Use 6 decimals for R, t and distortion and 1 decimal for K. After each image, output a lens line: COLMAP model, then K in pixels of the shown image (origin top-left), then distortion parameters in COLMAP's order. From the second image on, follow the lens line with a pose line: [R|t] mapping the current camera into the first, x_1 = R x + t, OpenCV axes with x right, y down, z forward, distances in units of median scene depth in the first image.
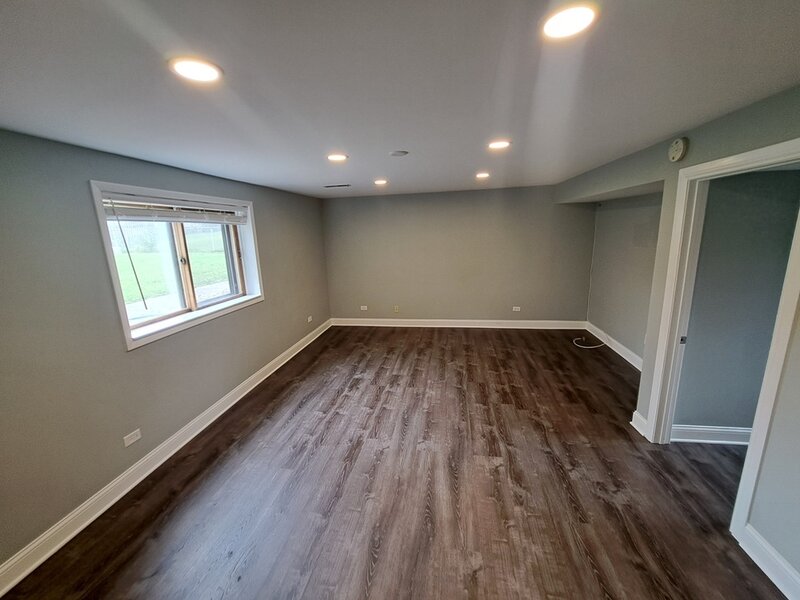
lens RADIAL K [[316.4, 0, 398.7], [0, 316.4, 295.6], [0, 0, 1]] dist [-0.013553, -0.000715]
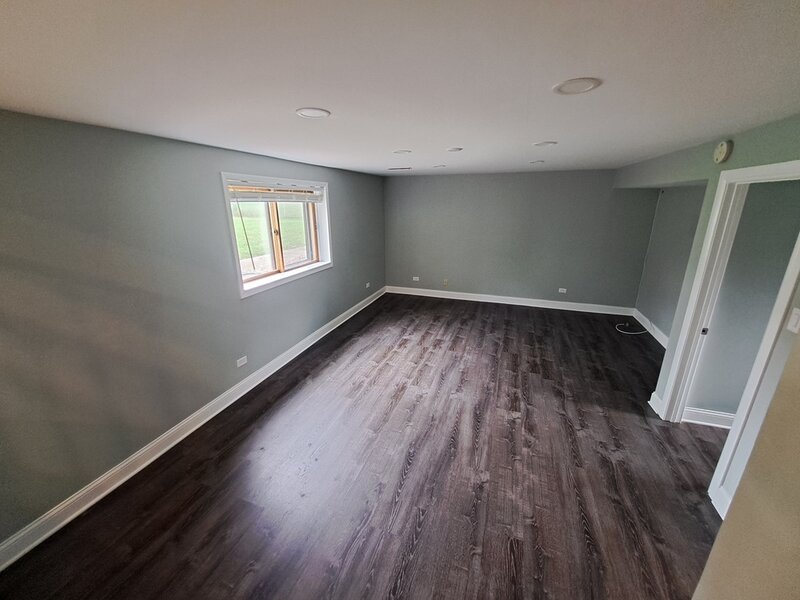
lens RADIAL K [[316.4, 0, 398.7], [0, 316.4, 295.6], [0, 0, 1]] dist [-0.013553, -0.000715]
pose [[0.983787, 0.080340, -0.160342, 0.027541], [-0.064977, 0.992977, 0.098869, -0.016525], [0.167159, -0.086847, 0.982097, -0.209198]]
